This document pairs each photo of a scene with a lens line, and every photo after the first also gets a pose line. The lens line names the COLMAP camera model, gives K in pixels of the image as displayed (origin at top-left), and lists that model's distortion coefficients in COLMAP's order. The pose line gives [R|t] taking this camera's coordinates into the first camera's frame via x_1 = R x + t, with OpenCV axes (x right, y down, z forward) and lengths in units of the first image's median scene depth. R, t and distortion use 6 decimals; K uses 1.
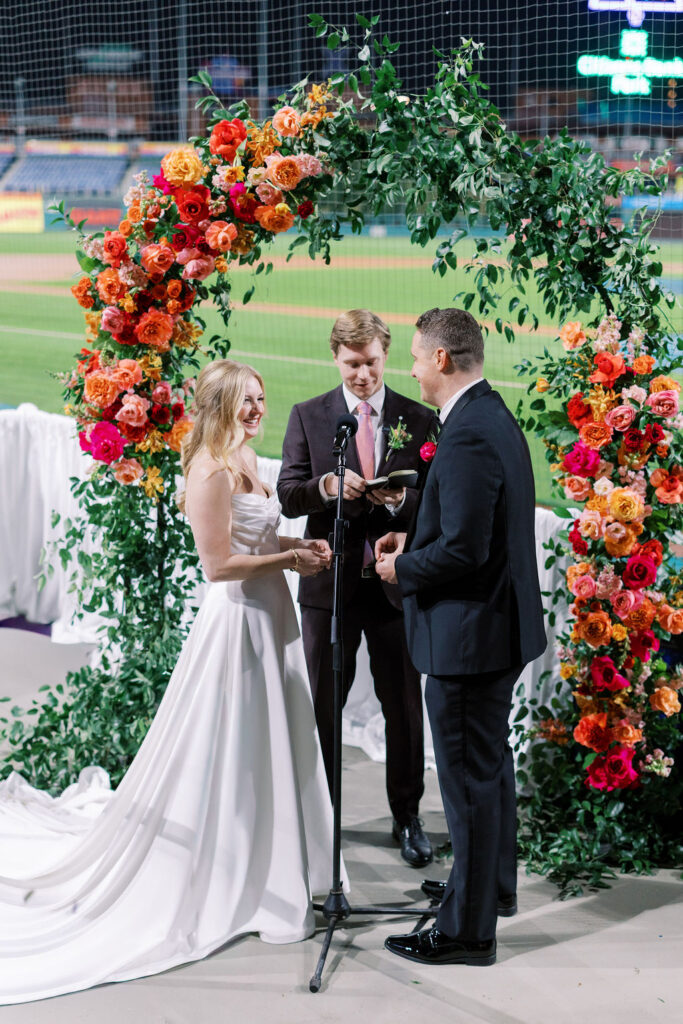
lens RADIAL K [[1462.4, 0, 341.5], [0, 1462.4, 512.0], [0, 0, 1]] dist [-0.020211, 0.004771]
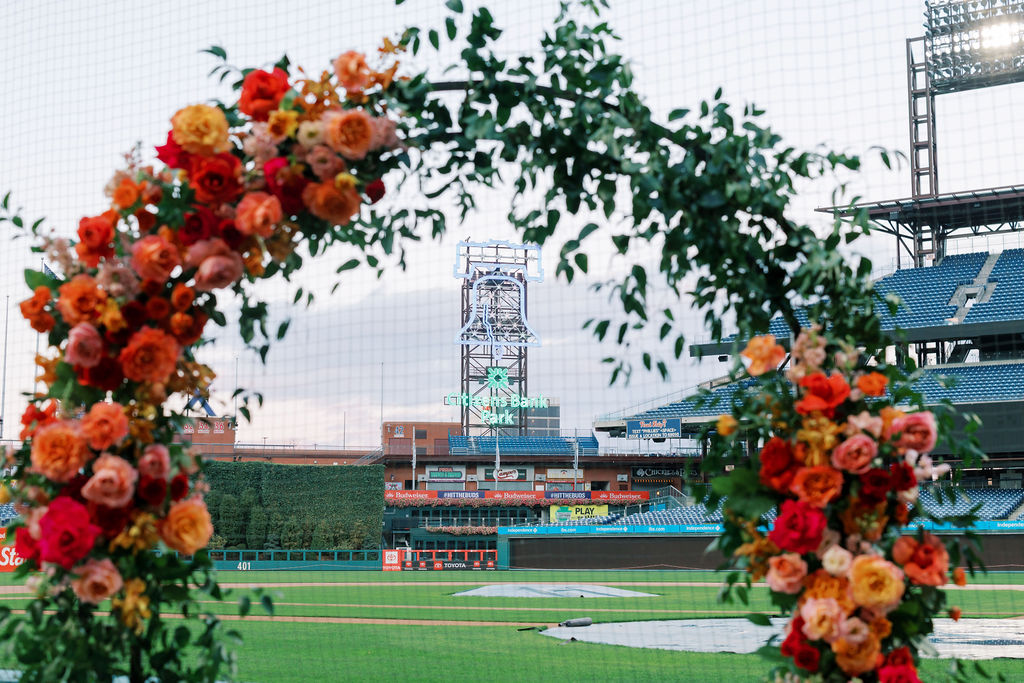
lens RADIAL K [[1531.8, 0, 512.0], [0, 1531.8, 341.5], [0, 0, 1]] dist [-0.003204, 0.034282]
pose [[0.979959, 0.005963, 0.199110, -0.107051], [0.060448, 0.943518, -0.325761, 0.105985], [-0.189807, 0.331268, 0.924248, 0.329447]]
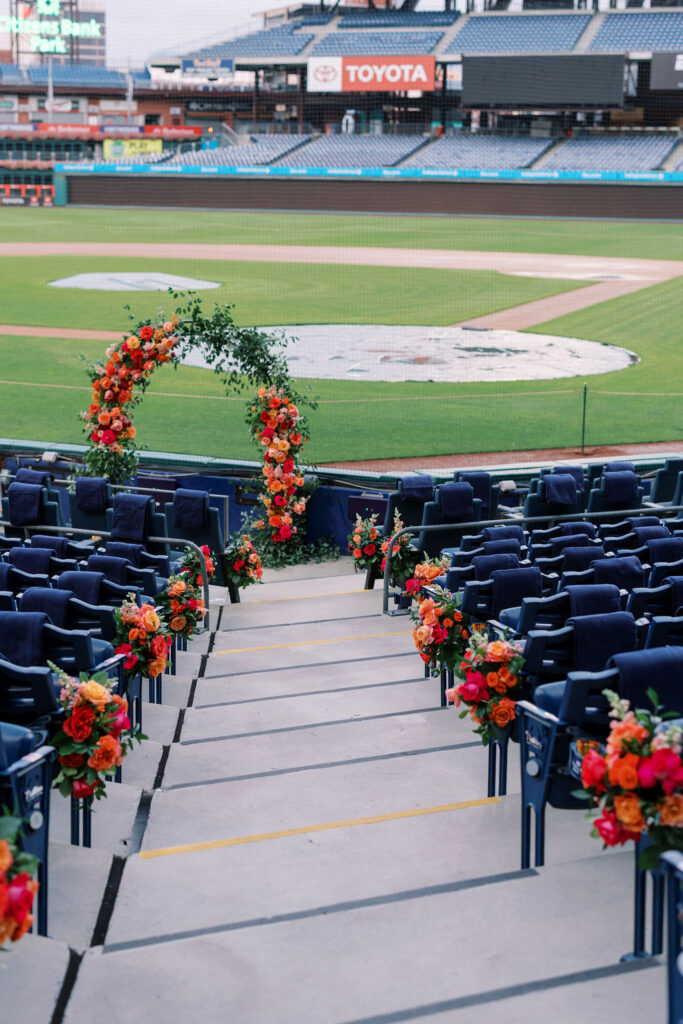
lens RADIAL K [[1531.8, 0, 341.5], [0, 1531.8, 512.0], [0, 0, 1]] dist [-0.003204, 0.034282]
pose [[0.929227, -0.082062, 0.360283, -0.863476], [0.074304, 0.996609, 0.035358, 0.028848], [-0.361962, -0.006086, 0.932173, -2.059296]]
